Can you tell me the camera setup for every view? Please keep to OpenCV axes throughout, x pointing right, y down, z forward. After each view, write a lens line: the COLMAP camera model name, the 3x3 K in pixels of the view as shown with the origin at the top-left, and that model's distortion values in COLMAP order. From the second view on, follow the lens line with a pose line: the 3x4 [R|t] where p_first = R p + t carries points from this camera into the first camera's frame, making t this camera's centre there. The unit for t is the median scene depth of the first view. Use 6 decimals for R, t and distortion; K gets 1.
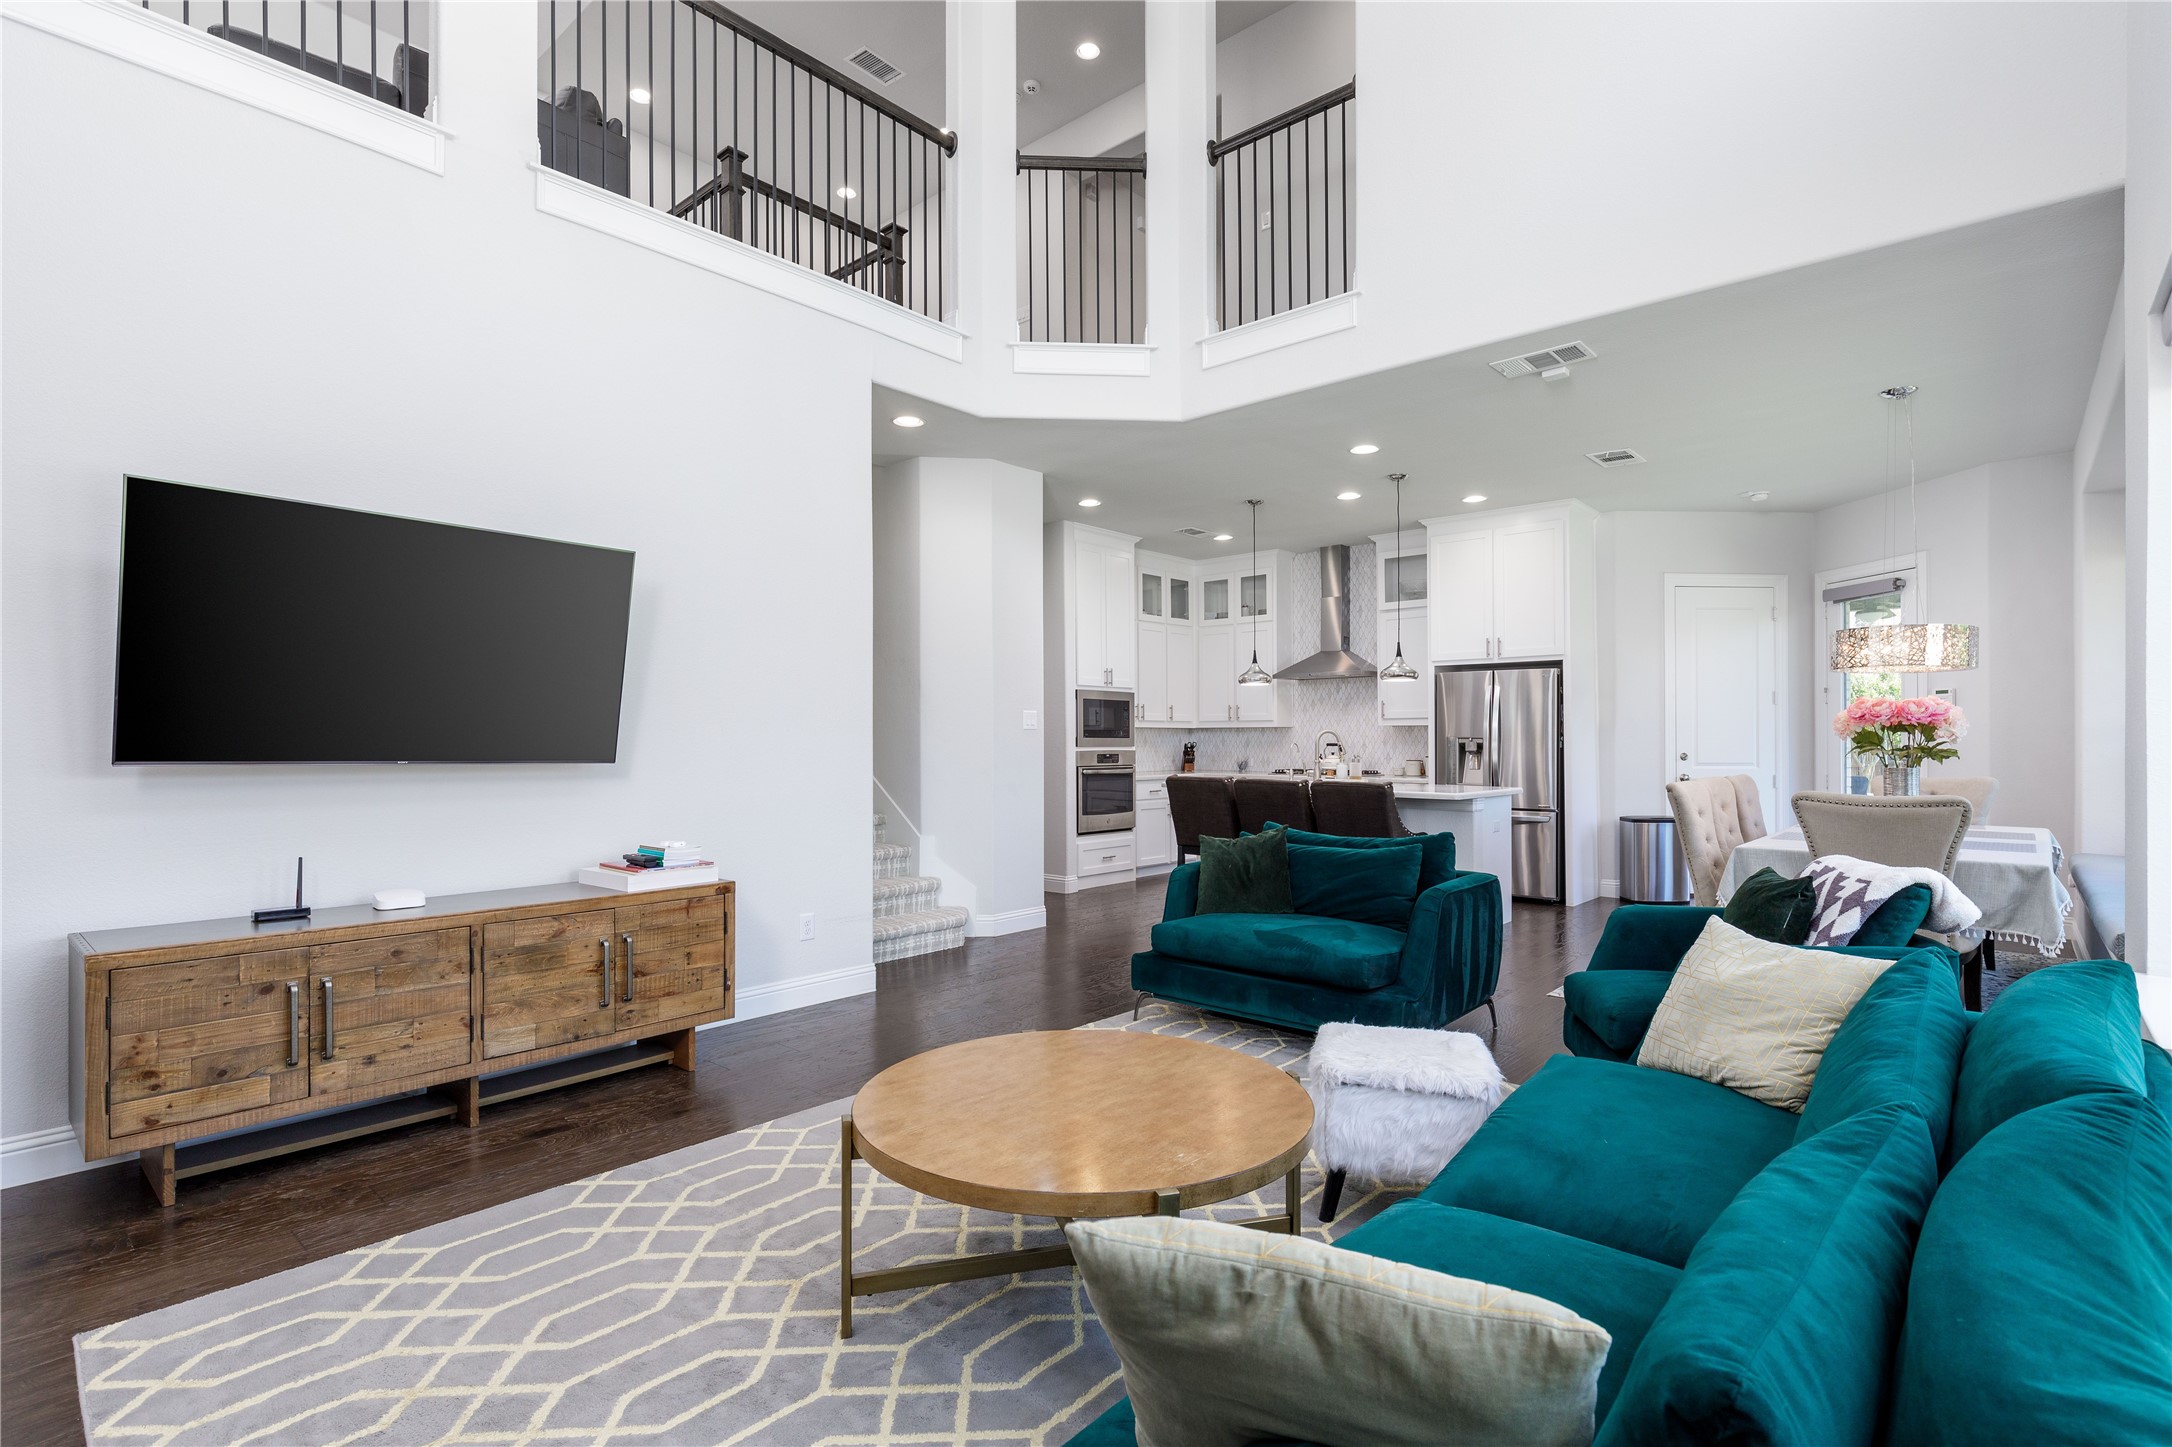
lens RADIAL K [[1034.1, 0, 1076.0], [0, 1034.1, 727.1], [0, 0, 1]] dist [0.005360, 0.000229]
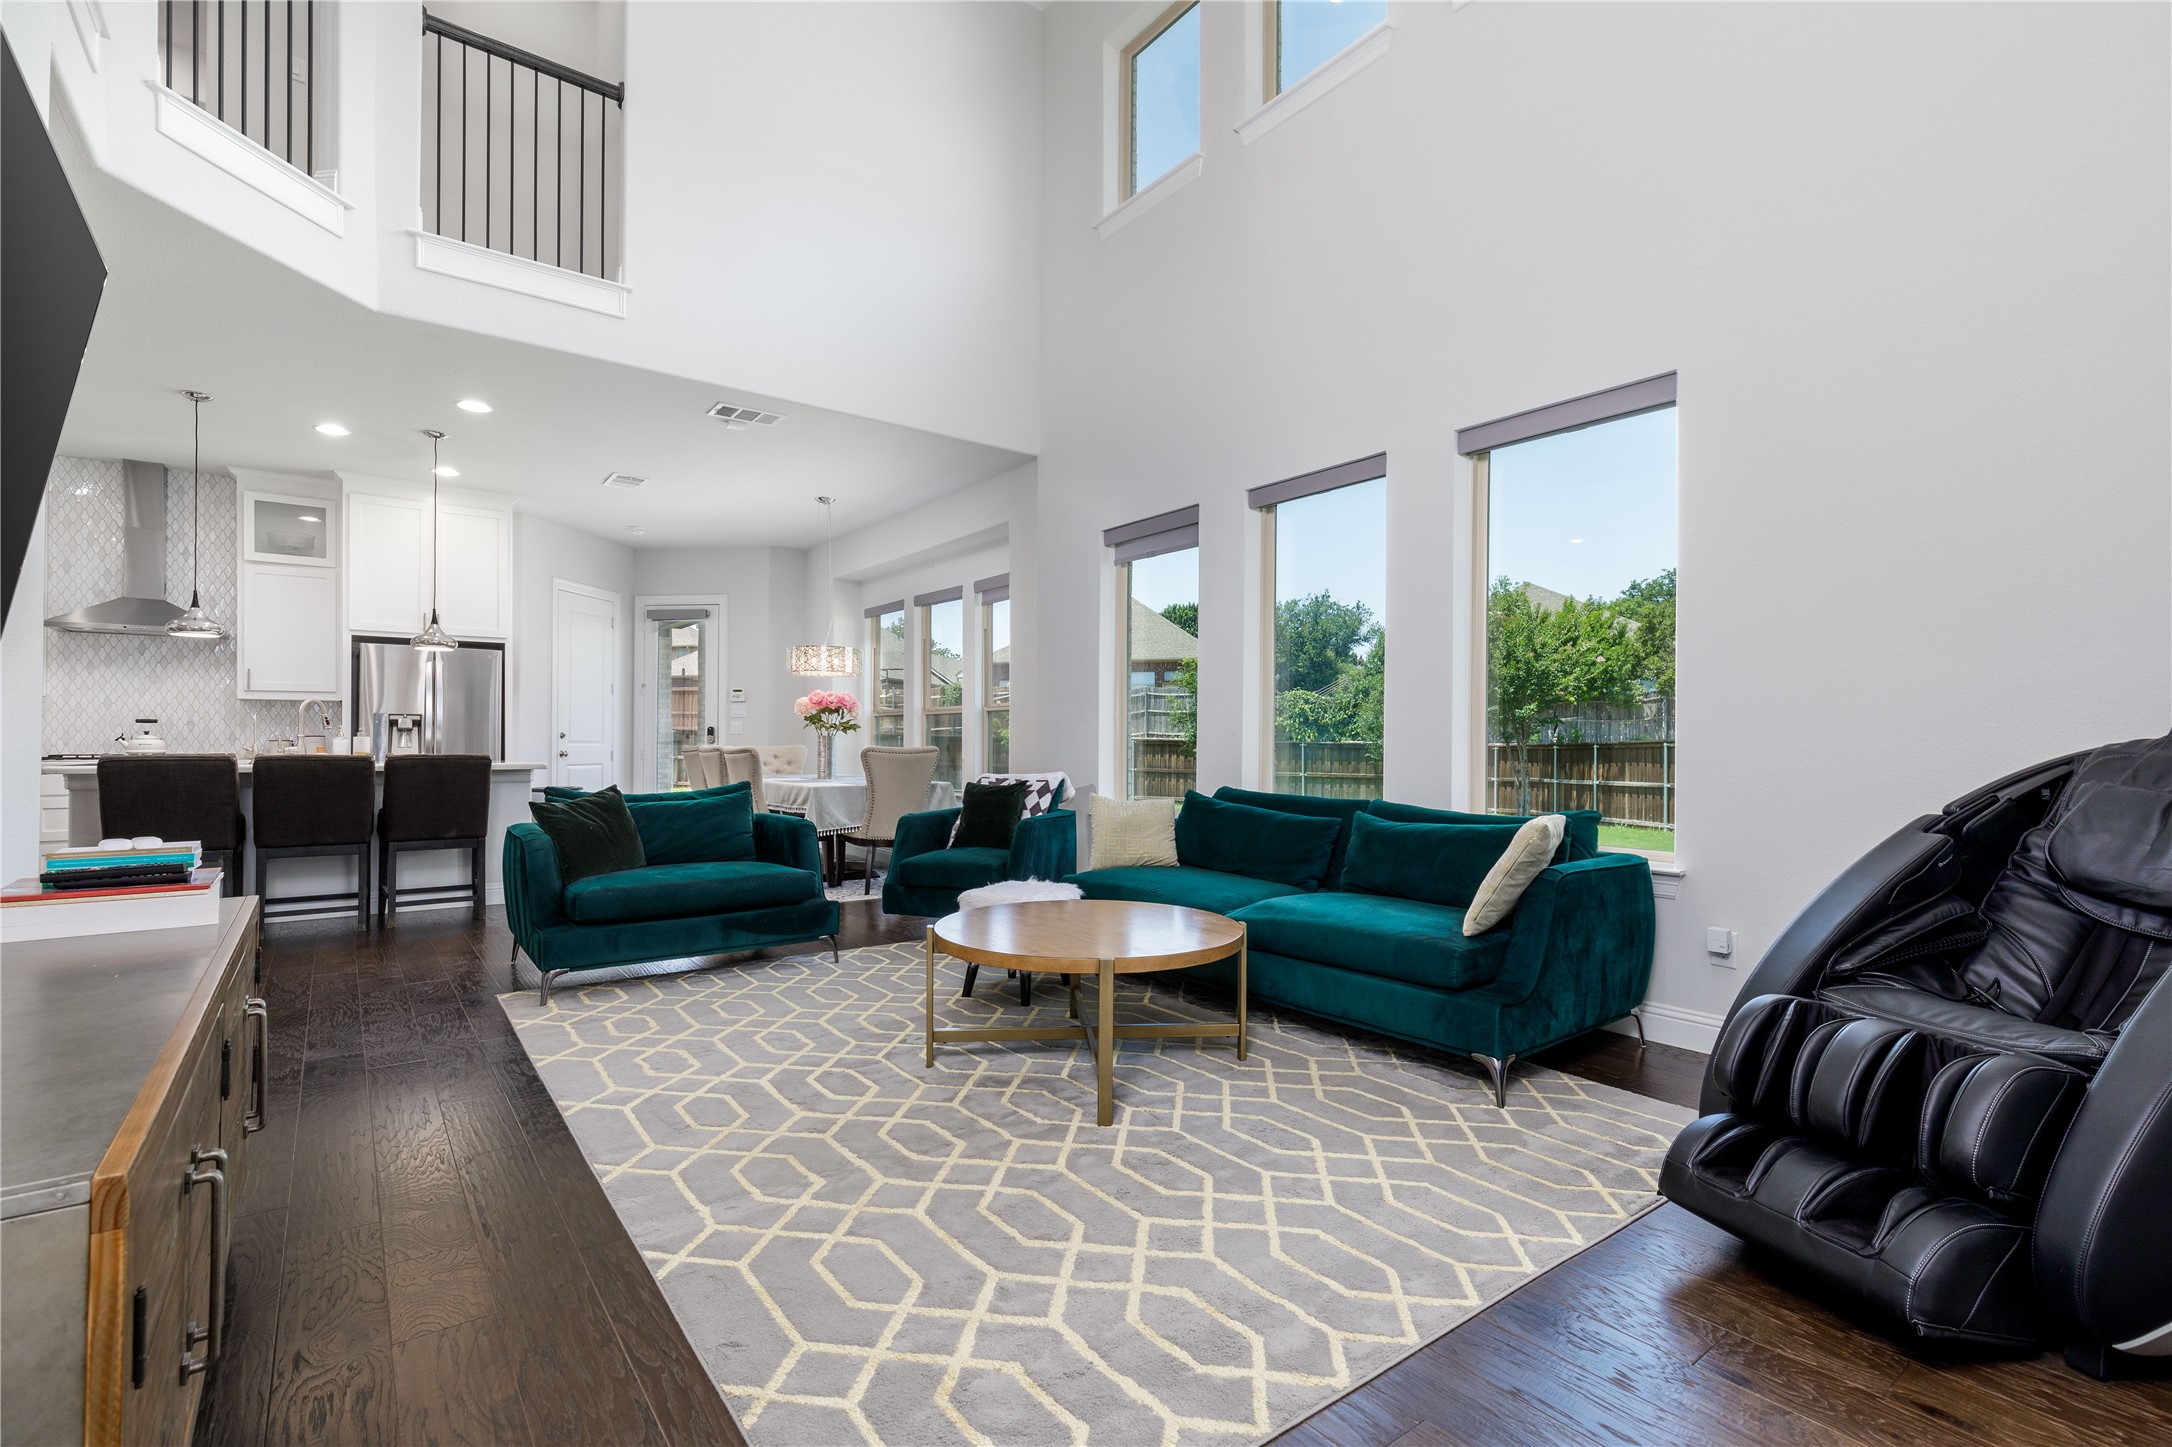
lens RADIAL K [[972.5, 0, 1071.4], [0, 972.5, 733.1], [0, 0, 1]] dist [0.007223, -0.000057]
pose [[0.201437, 0.008216, 0.979467, -0.370850], [-0.012957, 0.999900, -0.005723, 0.024008], [-0.979416, -0.011538, 0.201524, 0.203908]]
